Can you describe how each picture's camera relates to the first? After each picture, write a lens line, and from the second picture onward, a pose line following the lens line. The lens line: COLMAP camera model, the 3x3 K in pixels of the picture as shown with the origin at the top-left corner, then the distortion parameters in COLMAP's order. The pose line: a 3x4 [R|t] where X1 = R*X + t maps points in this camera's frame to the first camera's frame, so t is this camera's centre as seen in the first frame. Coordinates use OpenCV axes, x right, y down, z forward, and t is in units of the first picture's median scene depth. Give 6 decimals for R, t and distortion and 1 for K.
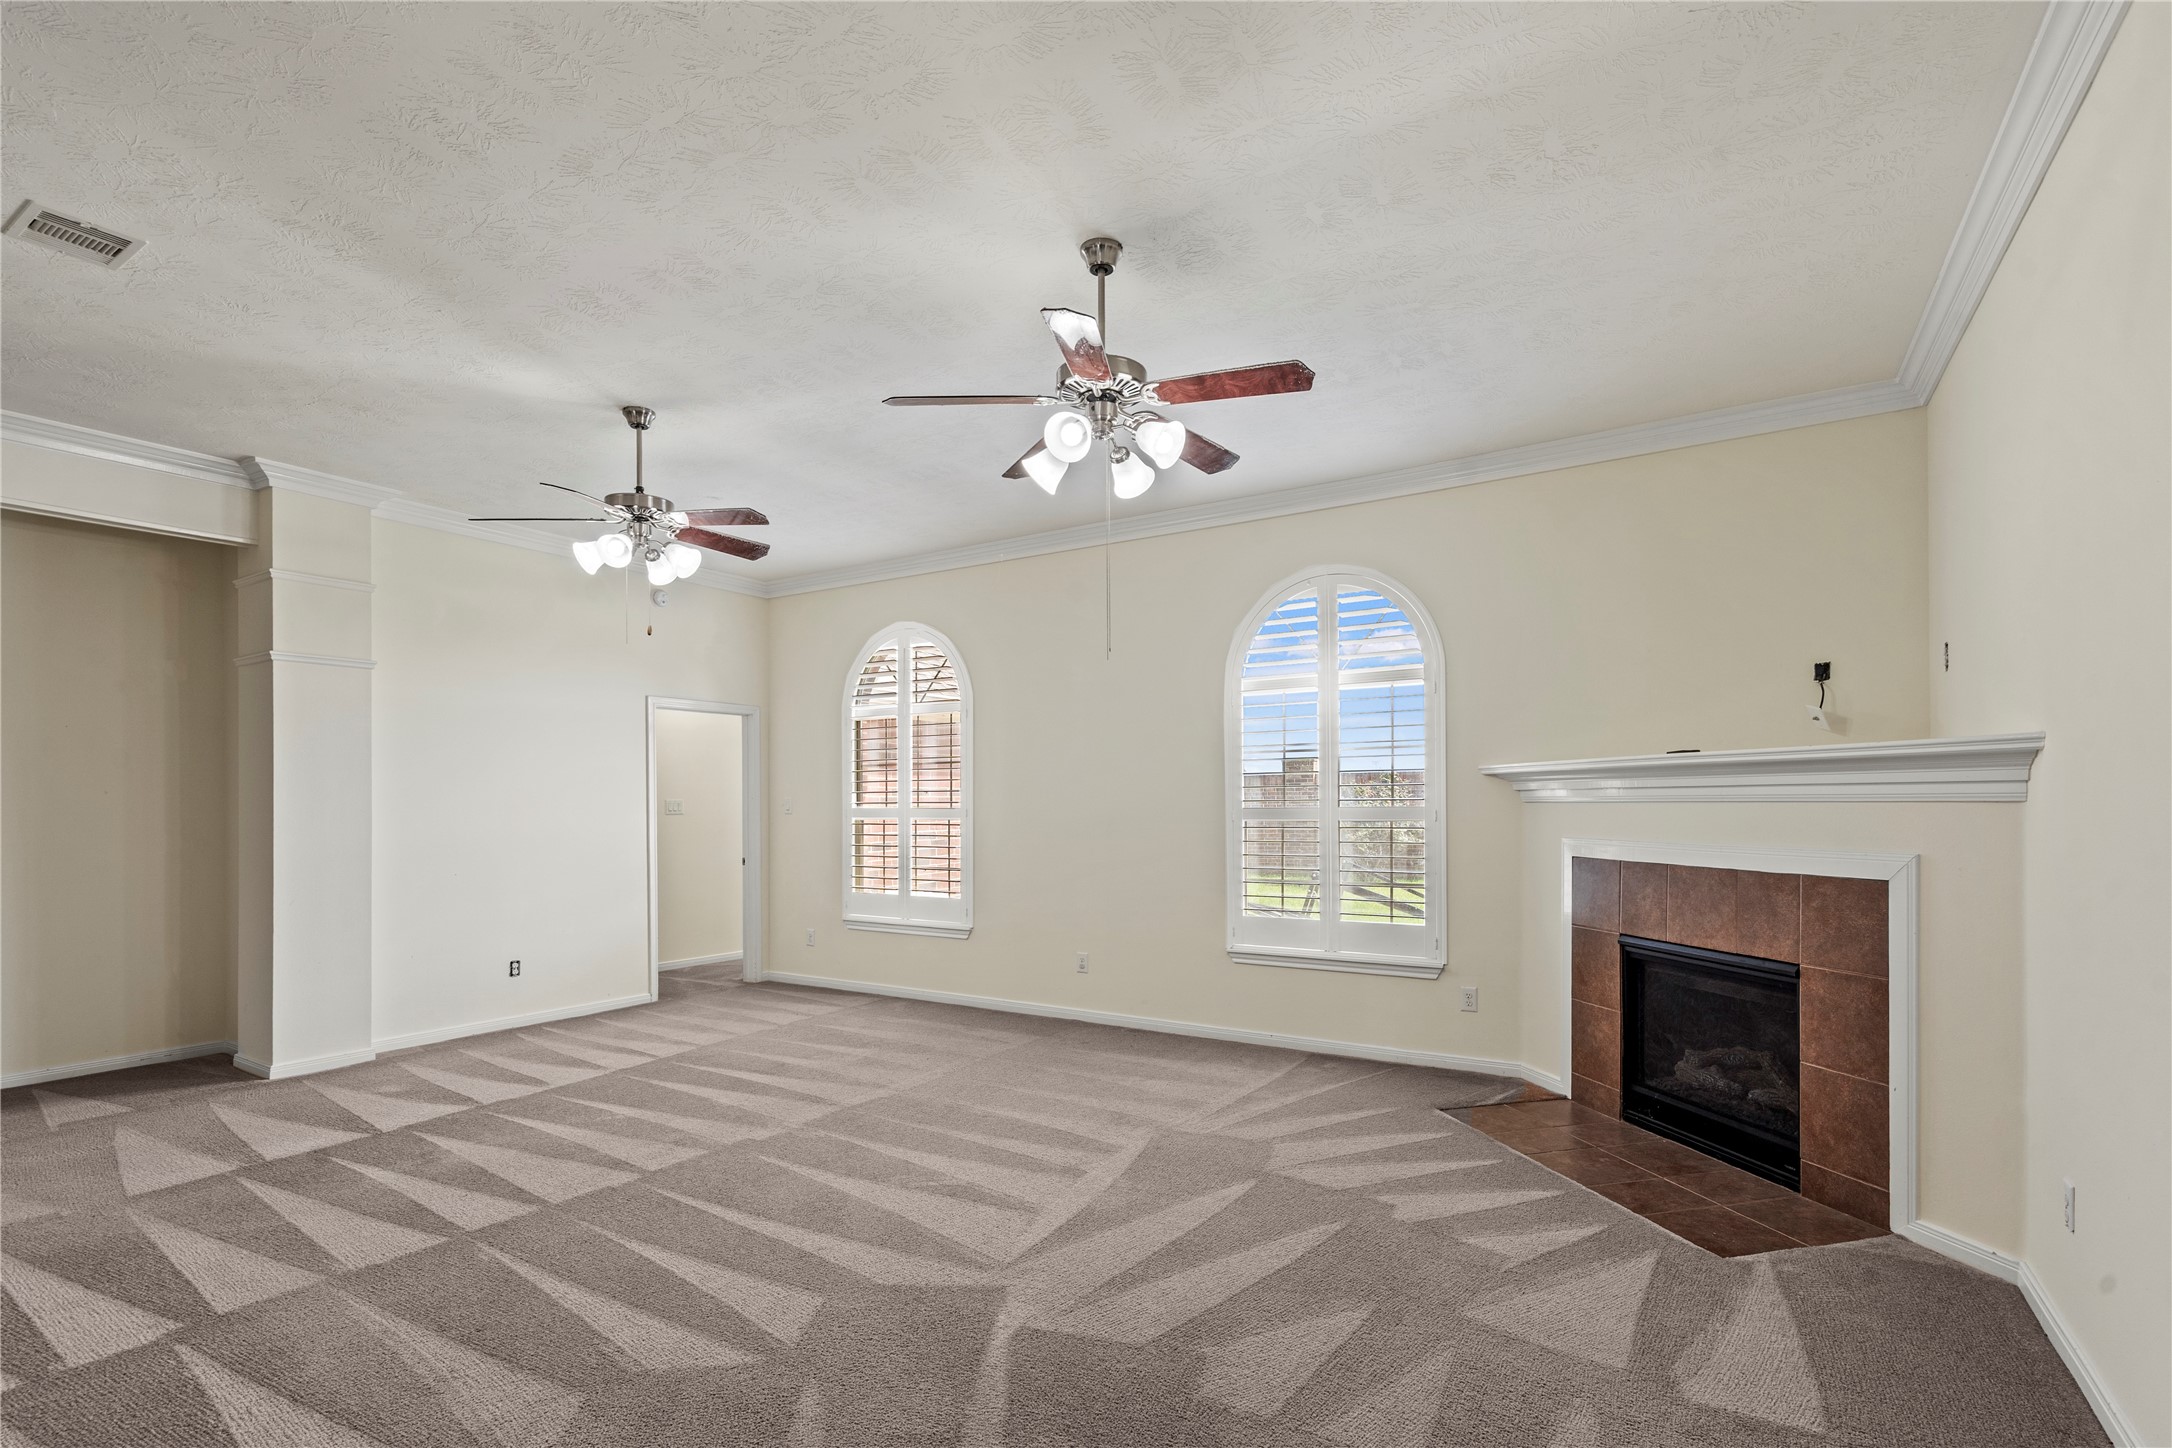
lens RADIAL K [[988.2, 0, 1104.3], [0, 988.2, 805.7], [0, 0, 1]] dist [-0.001997, 0.000511]
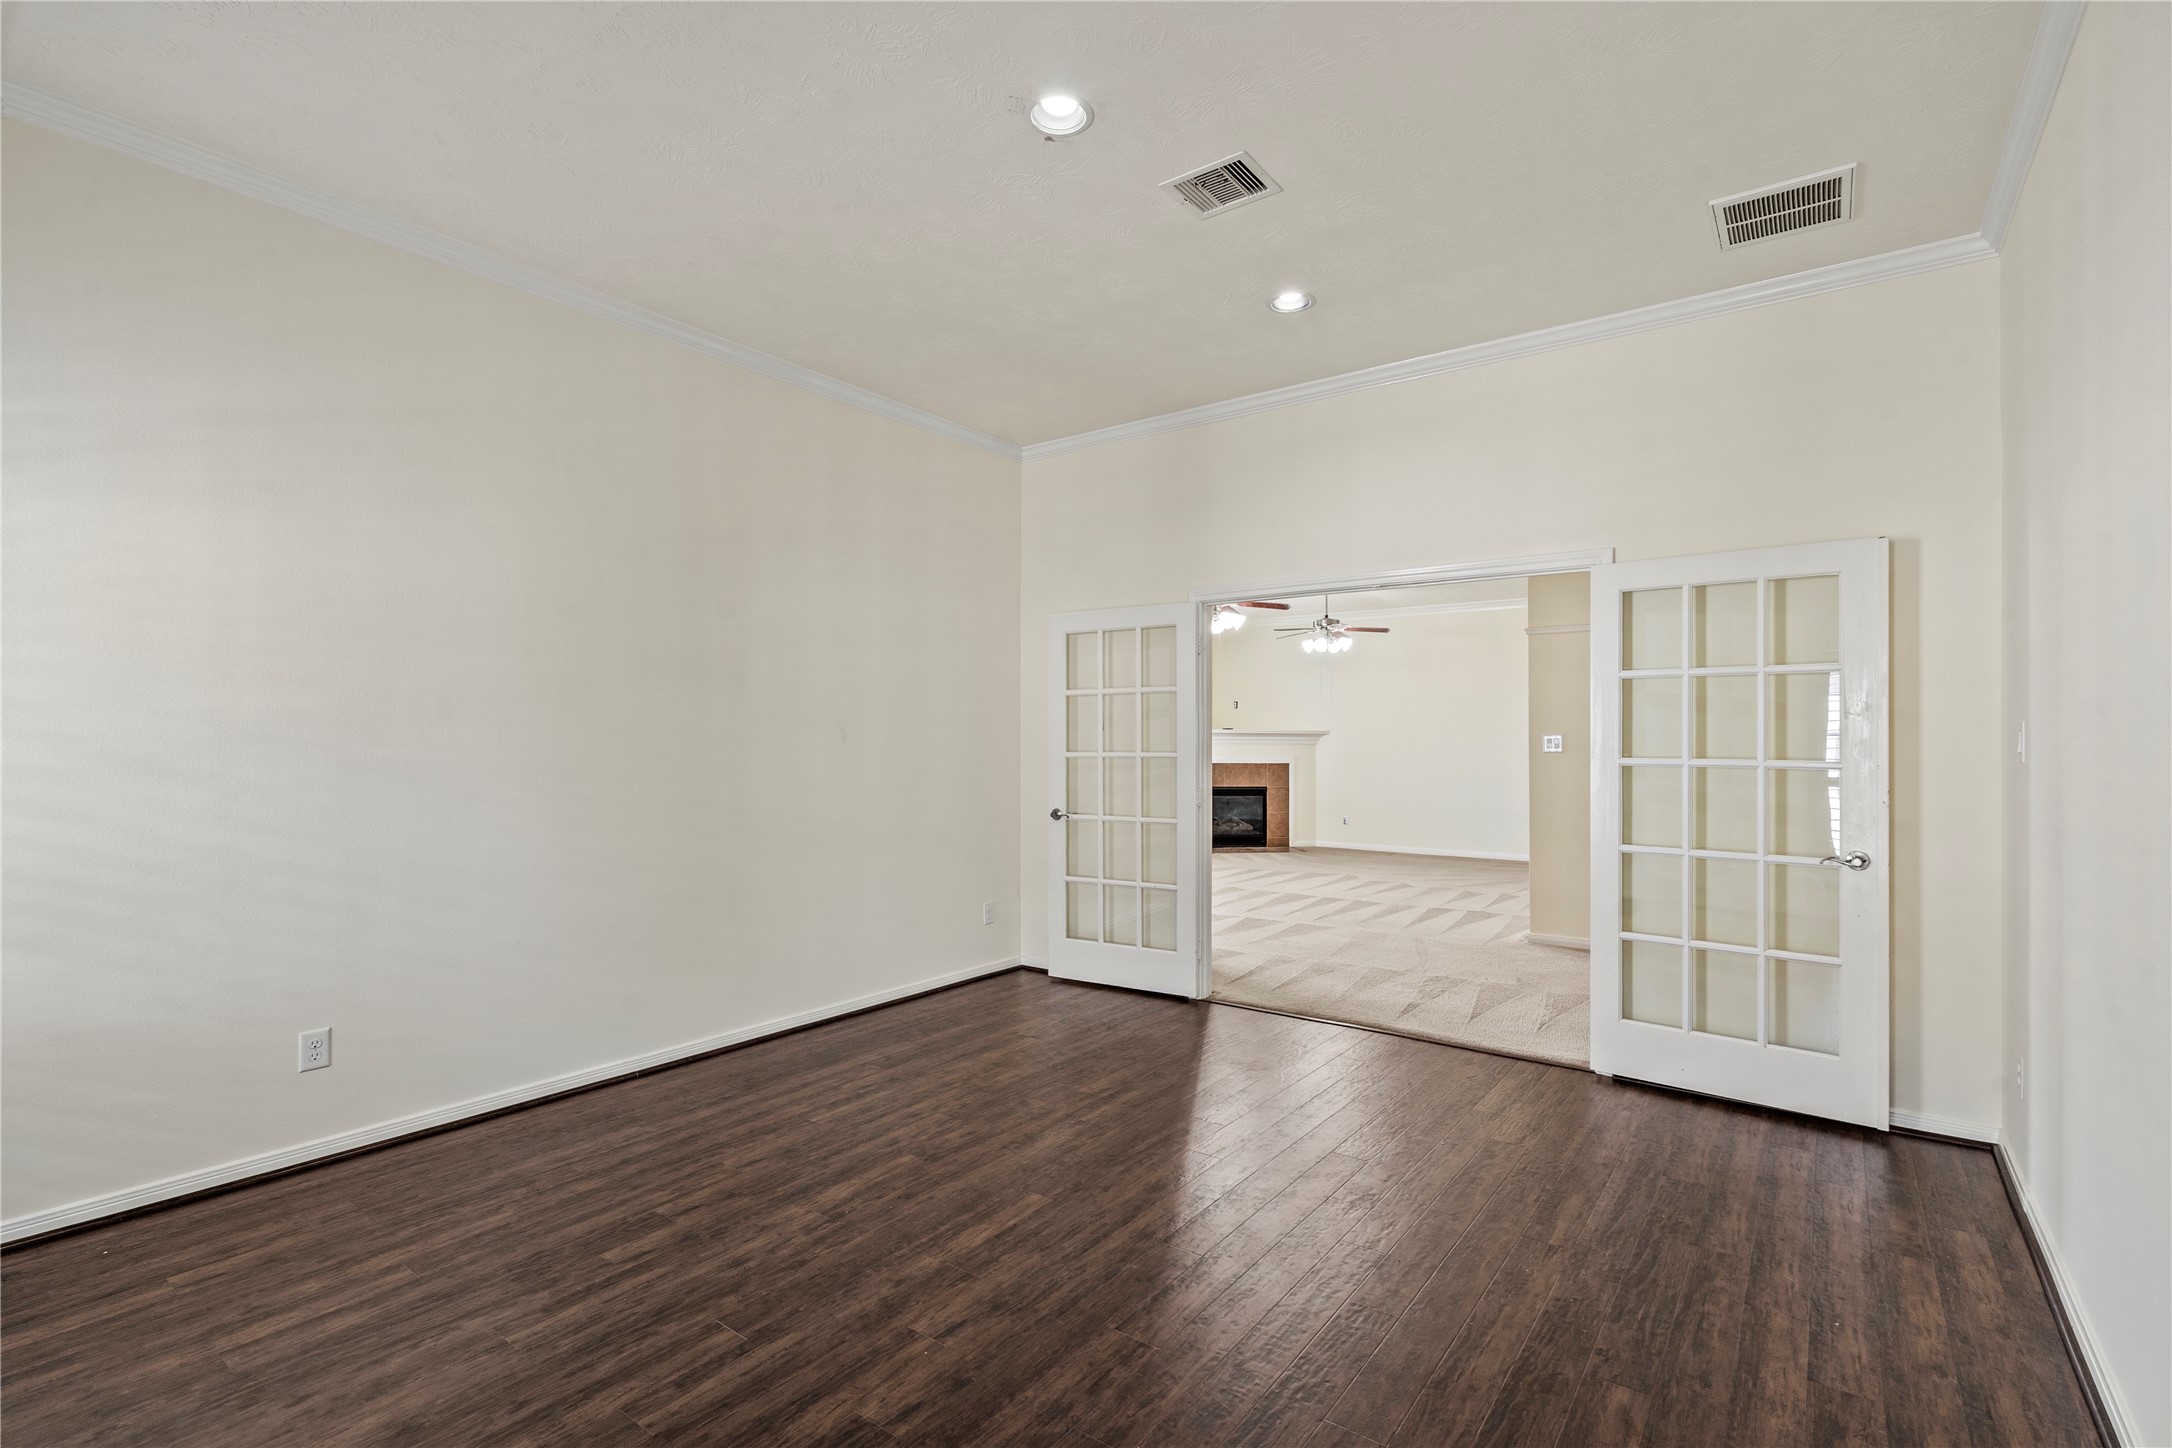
lens RADIAL K [[988.2, 0, 1082.4], [0, 988.2, 736.1], [0, 0, 1]] dist [-0.001997, 0.000511]
pose [[0.084314, 0.012282, 0.996364, -2.879582], [-0.000154, 0.999924, -0.012313, 0.010736], [-0.996439, 0.000884, 0.084310, 1.259060]]
